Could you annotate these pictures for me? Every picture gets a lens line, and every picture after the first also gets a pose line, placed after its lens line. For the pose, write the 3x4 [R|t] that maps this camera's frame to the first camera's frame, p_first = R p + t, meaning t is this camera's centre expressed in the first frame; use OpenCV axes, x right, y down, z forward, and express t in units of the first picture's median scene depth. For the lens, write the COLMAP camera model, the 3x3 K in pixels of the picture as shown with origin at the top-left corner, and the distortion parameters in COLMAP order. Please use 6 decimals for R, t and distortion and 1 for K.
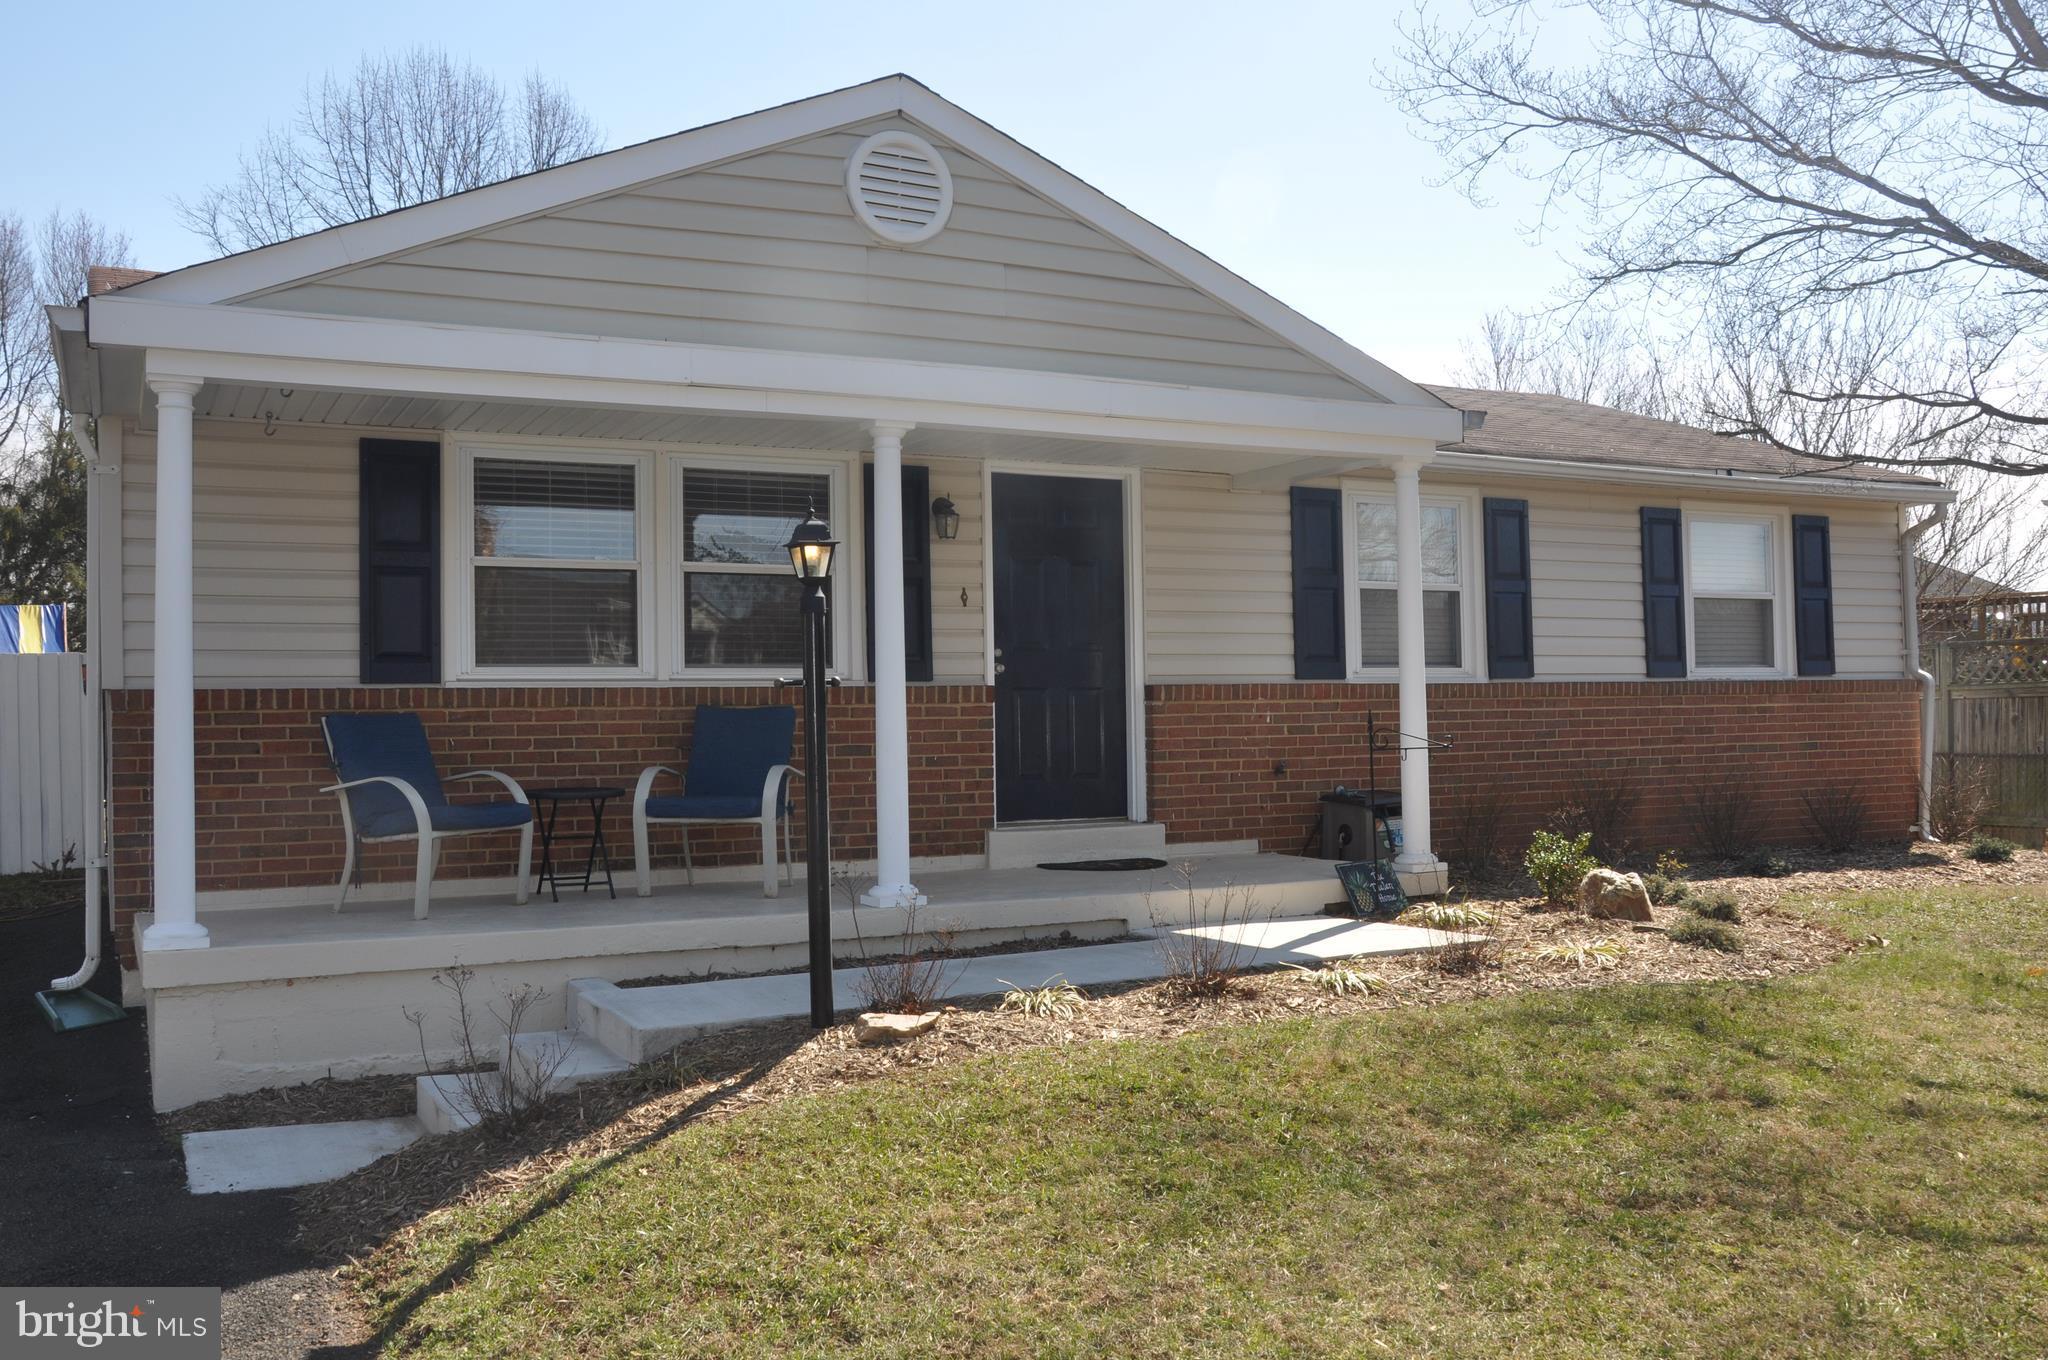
lens RADIAL K [[1911.7, 0, 1017.1], [0, 1911.7, 698.3], [0, 0, 1]] dist [-0.112990, 0.251880]
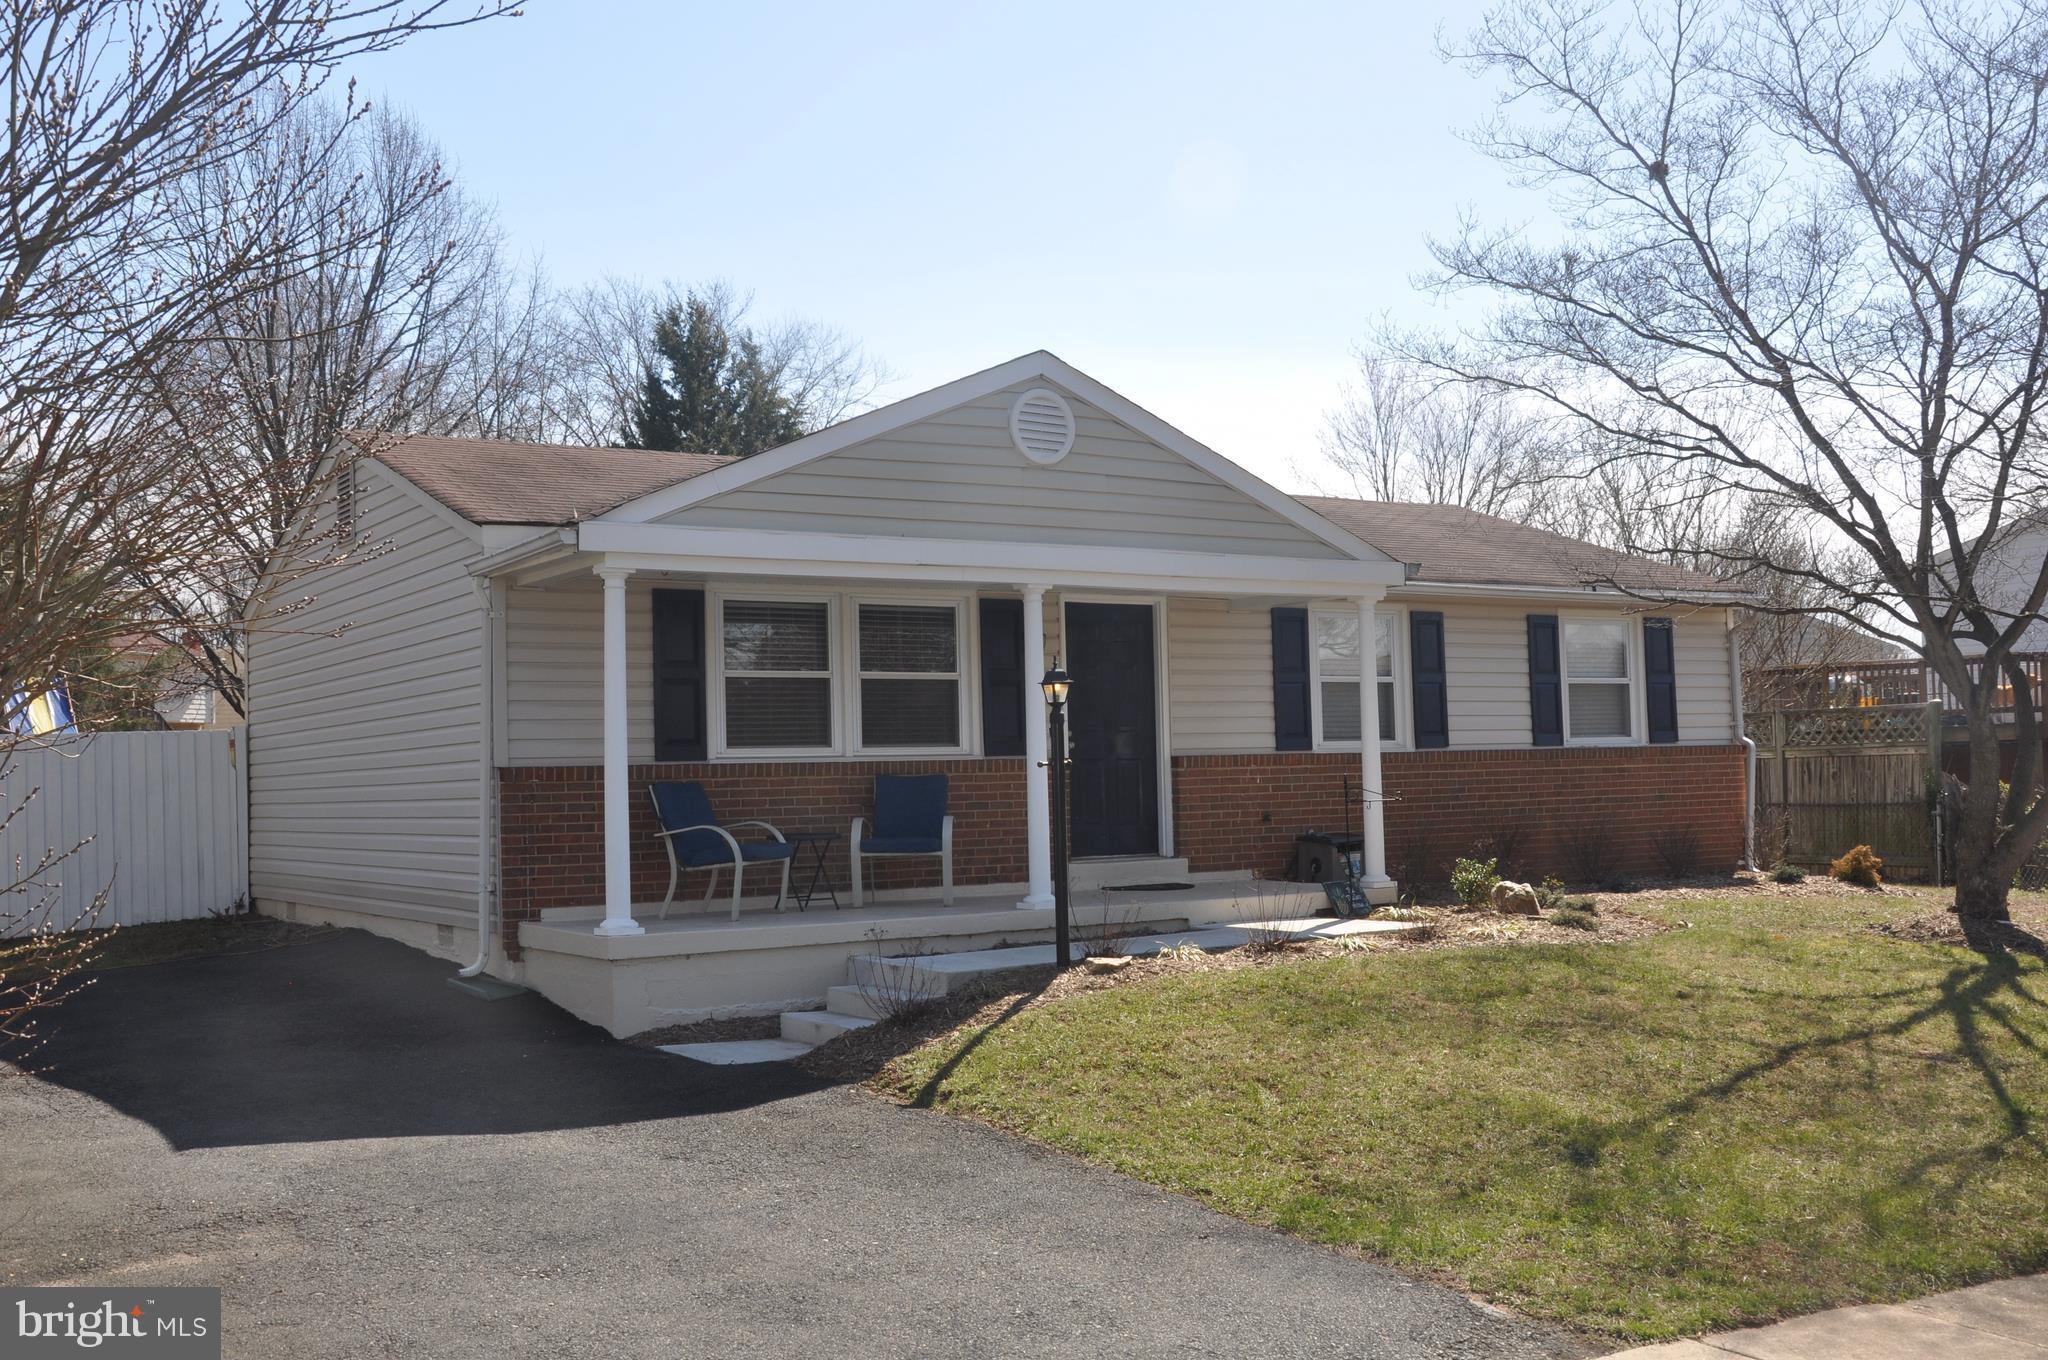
lens RADIAL K [[2271.4, 0, 1020.9], [0, 2271.4, 700.4], [0, 0, 1]] dist [-0.026370, 0.346339]
pose [[0.994989, -0.004057, 0.099906, -0.208427], [0.006268, 0.999742, -0.021829, -0.012492], [-0.099792, 0.022346, 0.994757, -0.621357]]
